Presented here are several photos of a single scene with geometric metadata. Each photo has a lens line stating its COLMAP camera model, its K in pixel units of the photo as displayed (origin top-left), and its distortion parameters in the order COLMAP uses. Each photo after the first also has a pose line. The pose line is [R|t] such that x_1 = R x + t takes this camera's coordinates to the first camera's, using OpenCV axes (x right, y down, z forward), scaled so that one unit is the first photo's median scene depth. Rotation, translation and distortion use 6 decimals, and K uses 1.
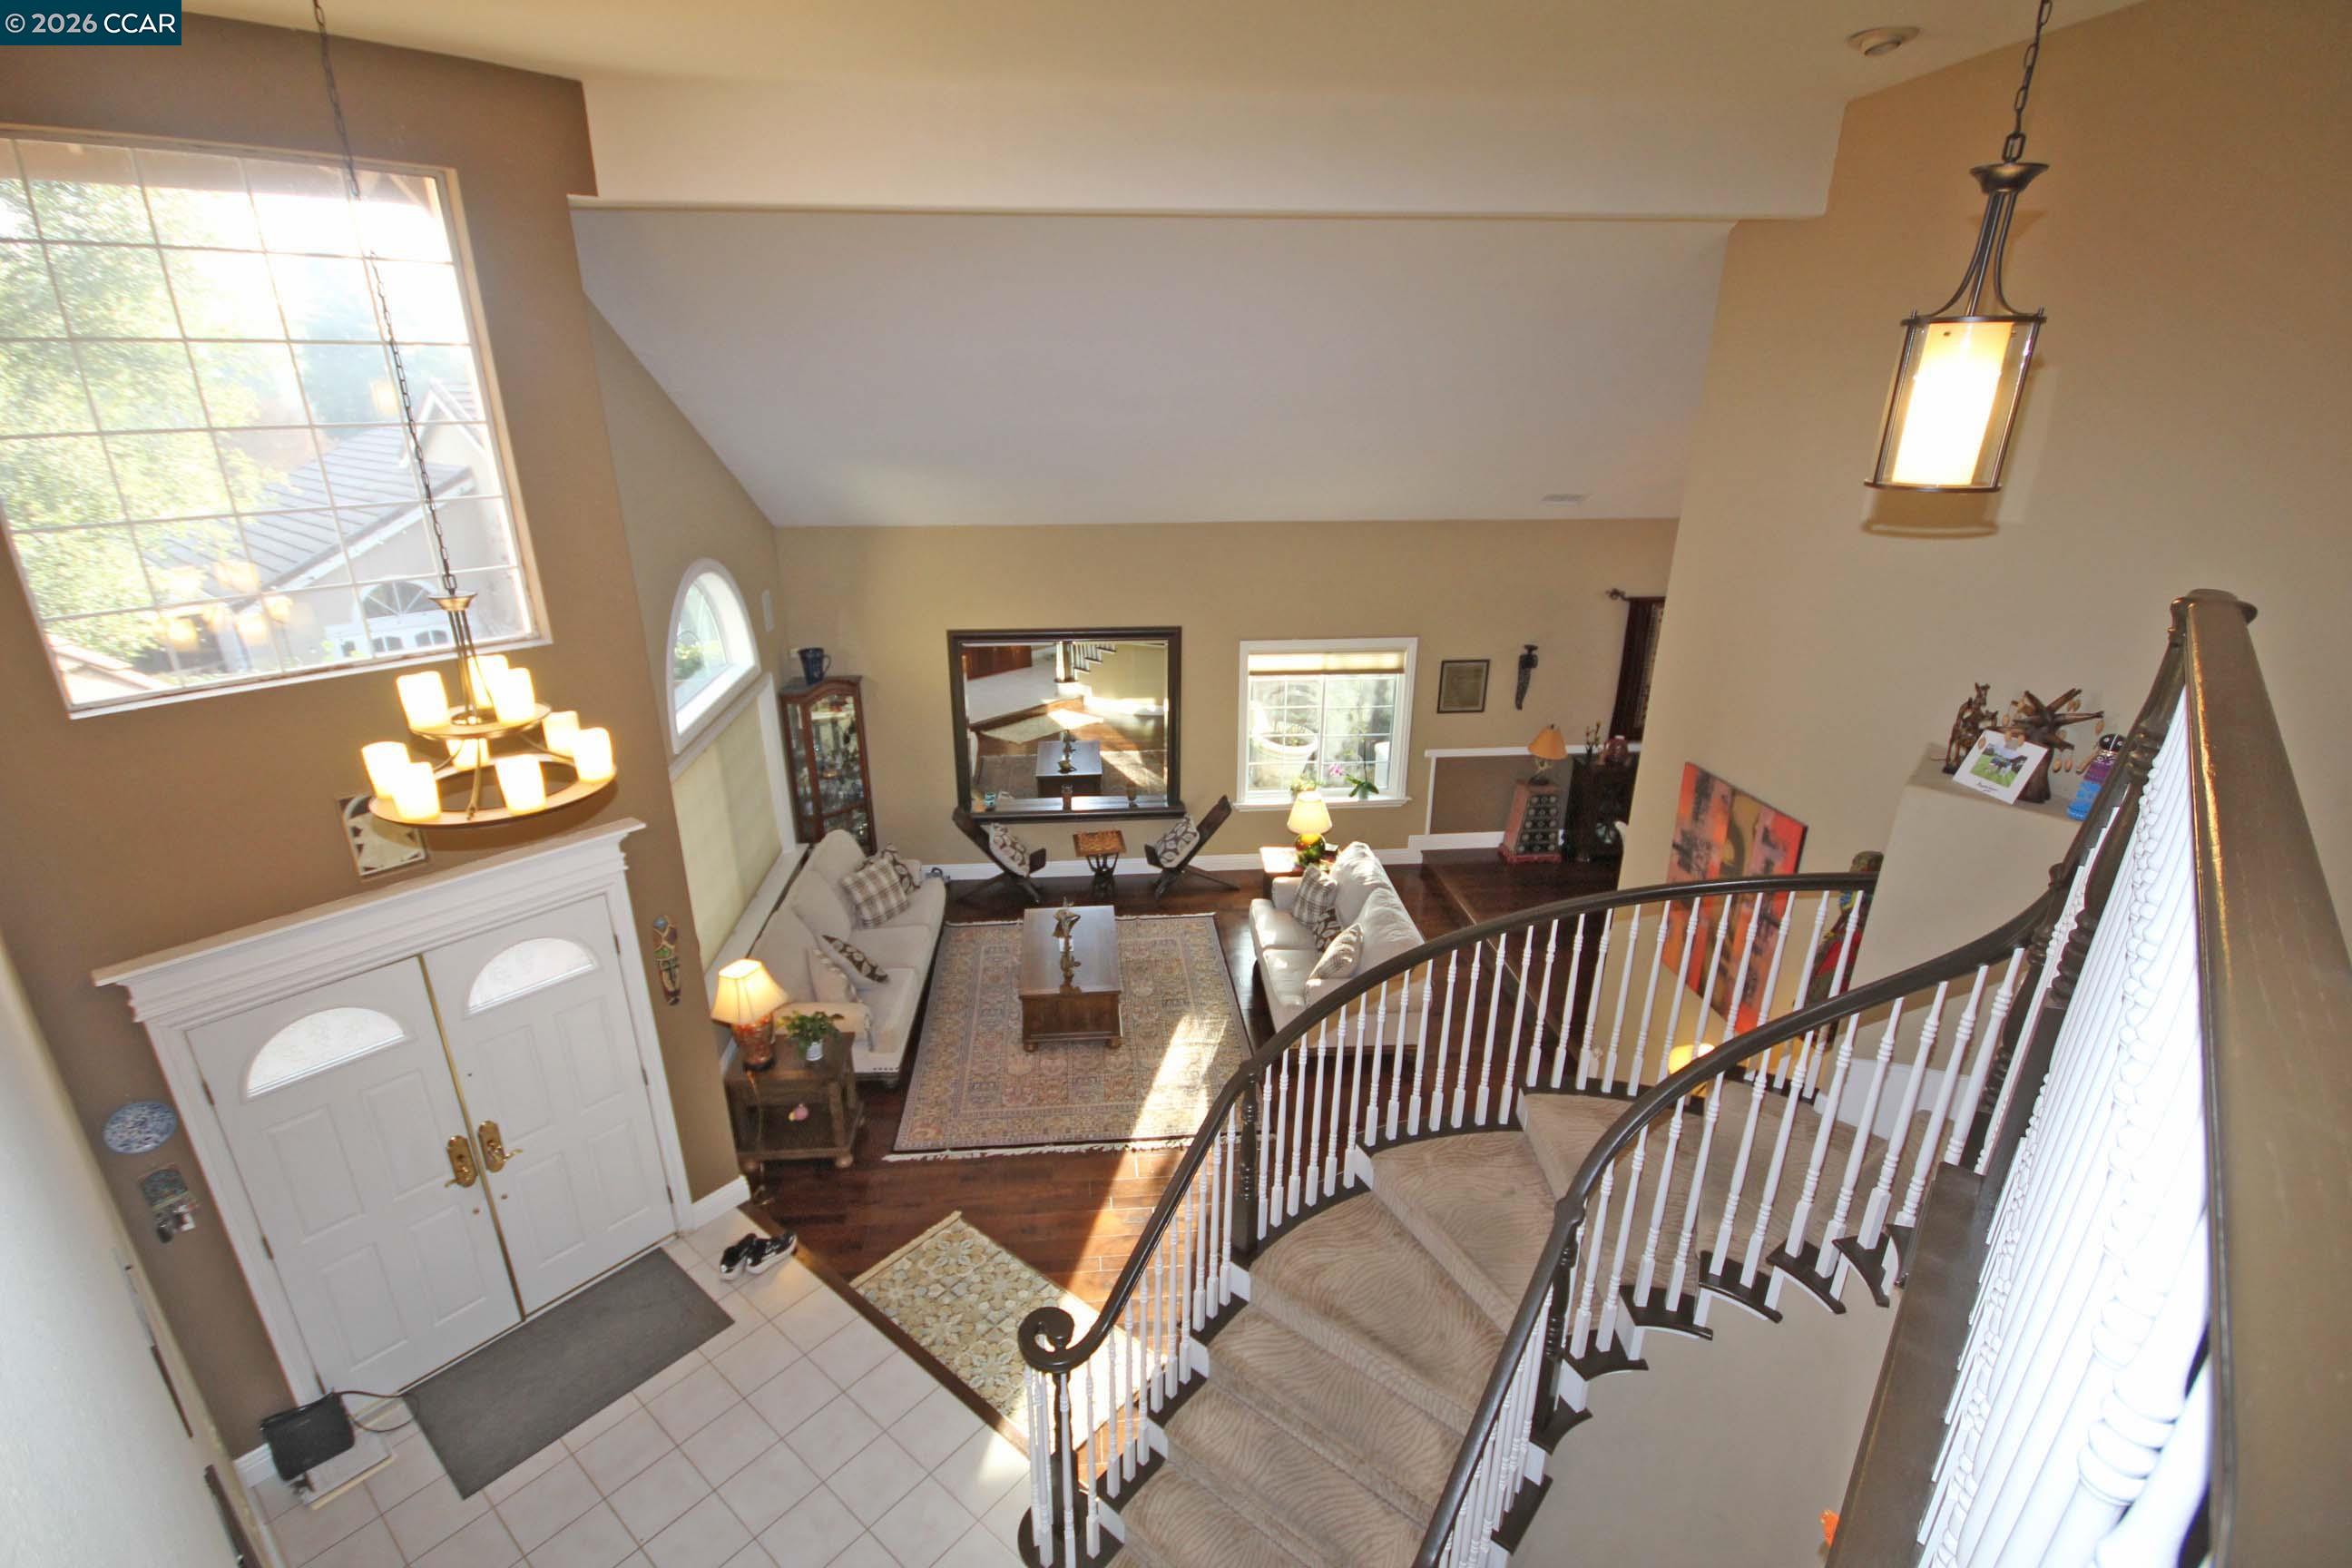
lens RADIAL K [[1060.4, 0, 1176.0], [0, 1060.4, 784.0], [0, 0, 1]] dist [-0.000499, 0.000052]
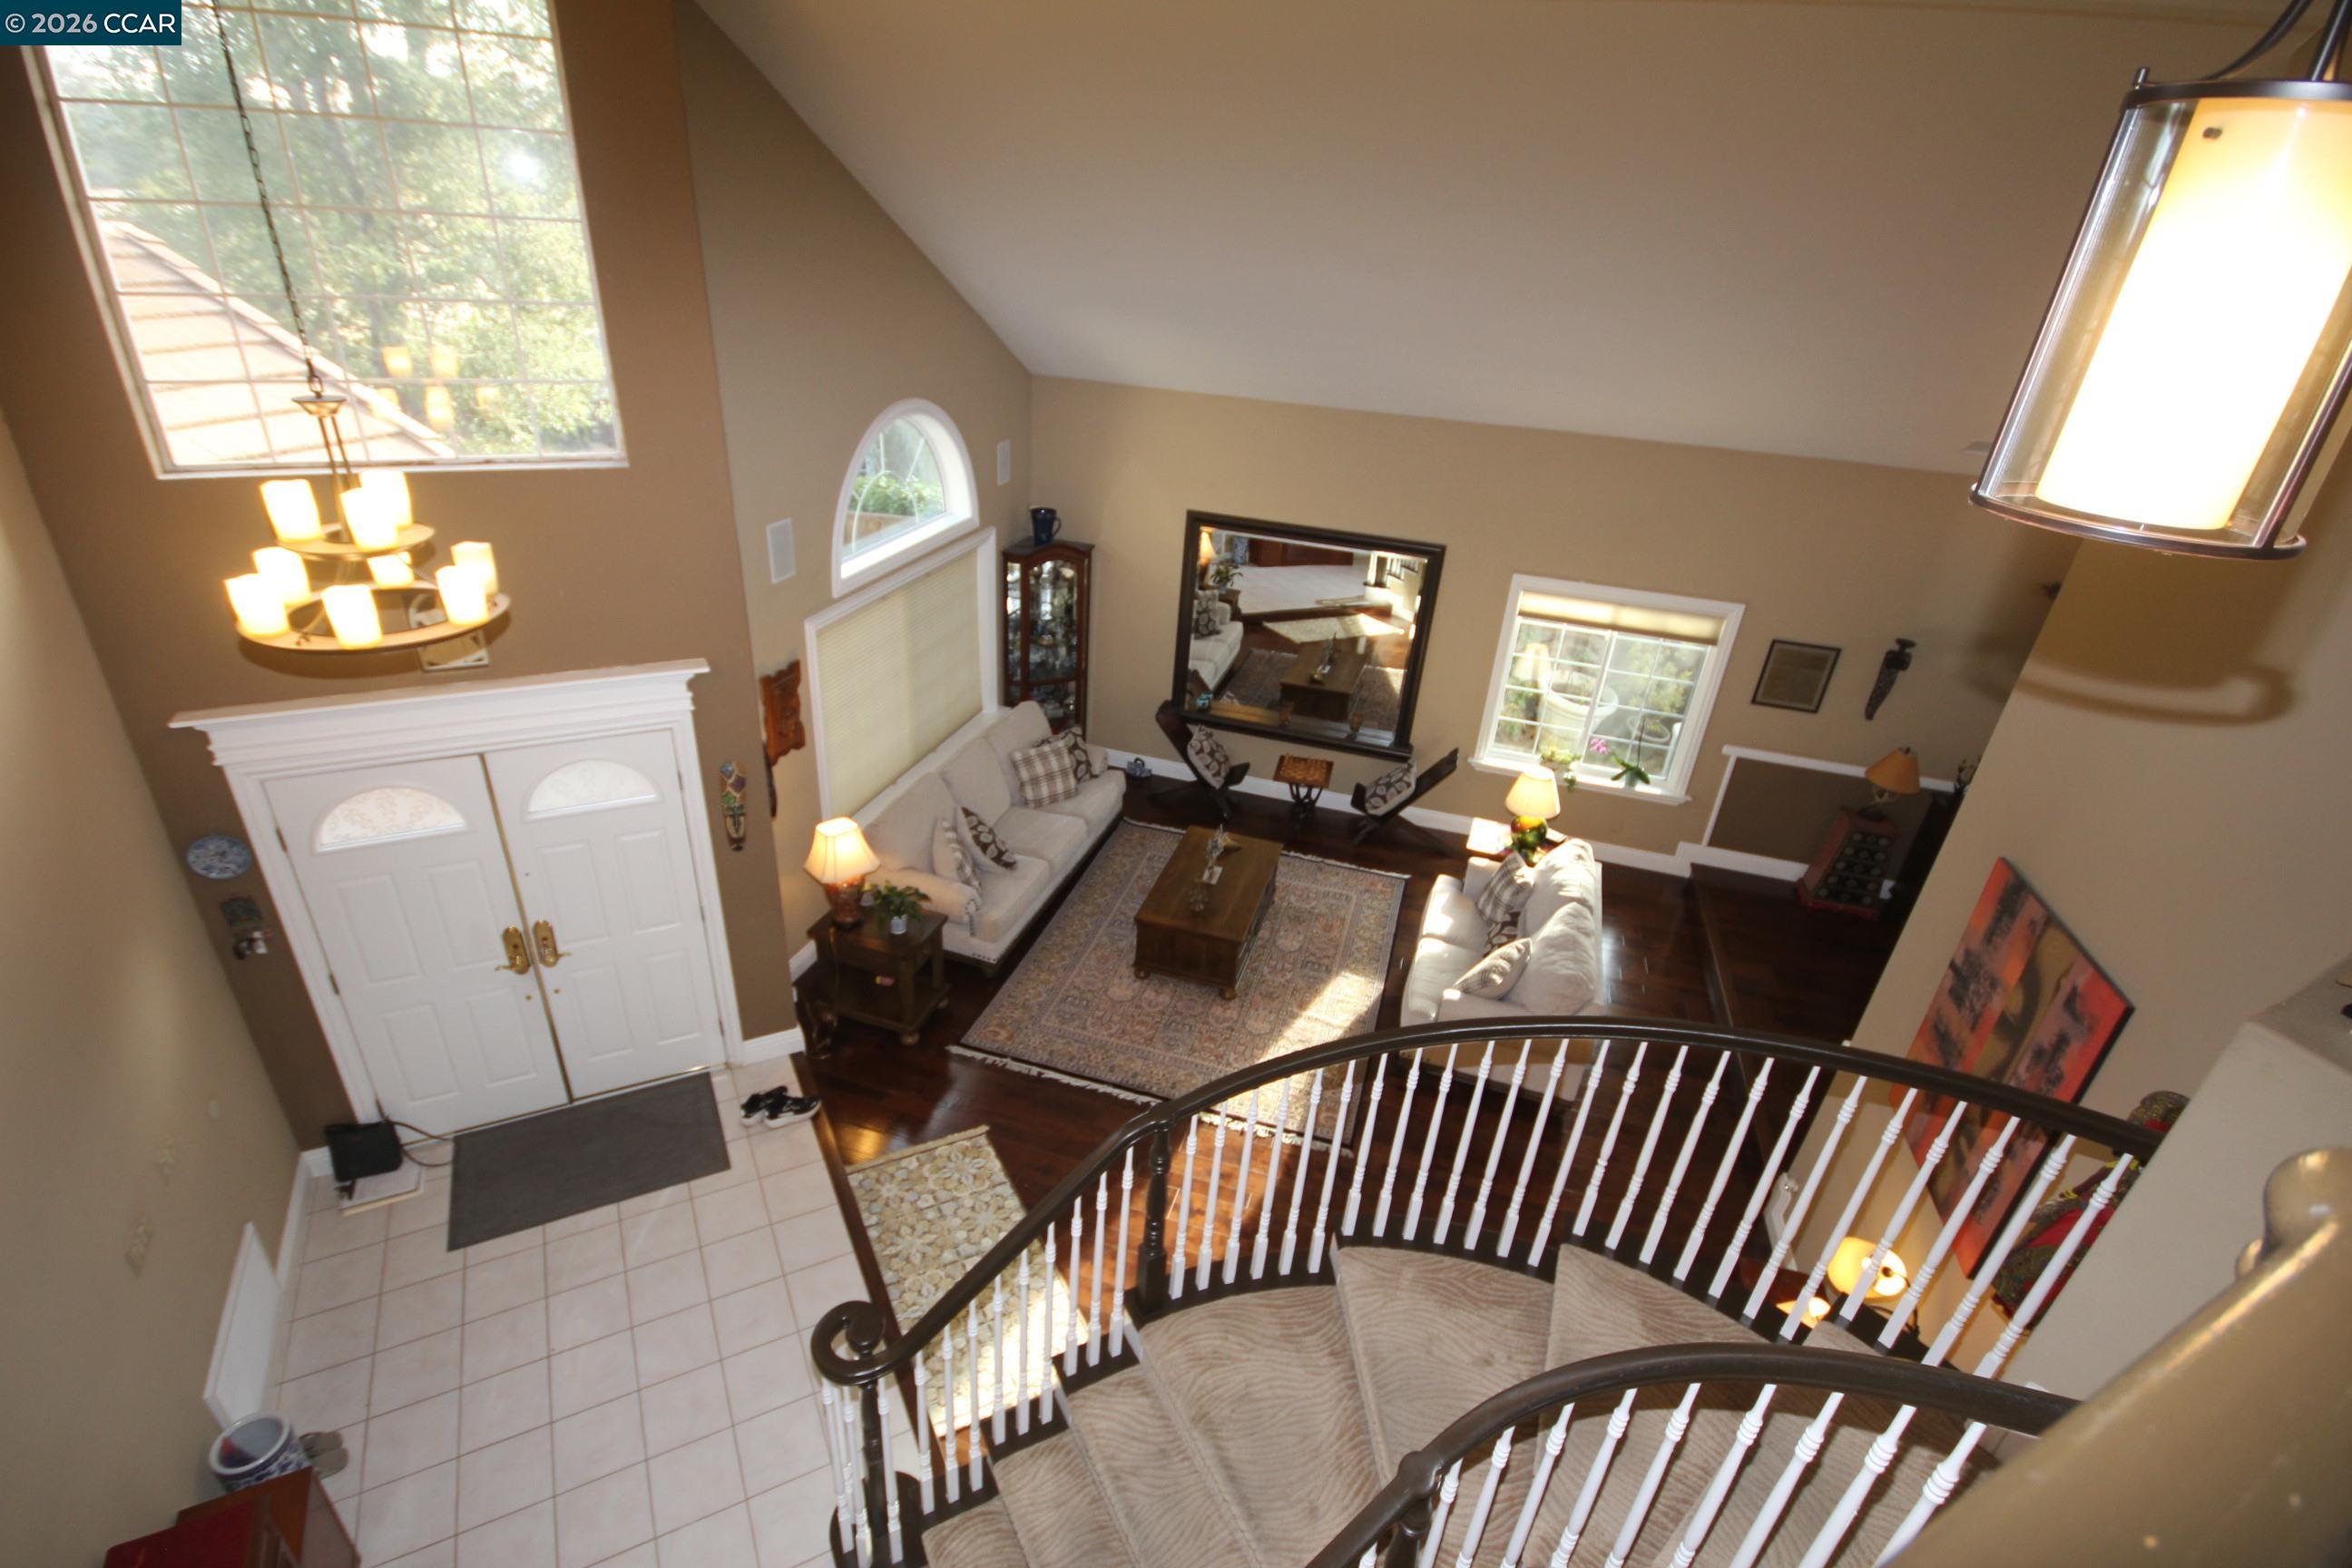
lens RADIAL K [[1076.8, 0, 1176.0], [0, 1076.8, 784.0], [0, 0, 1]] dist [0.000944, 0.000071]
pose [[0.928553, 0.220365, -0.298712, 0.132091], [-0.188729, 0.973213, 0.131289, -0.042566], [0.319642, -0.065533, 0.945269, 0.119123]]
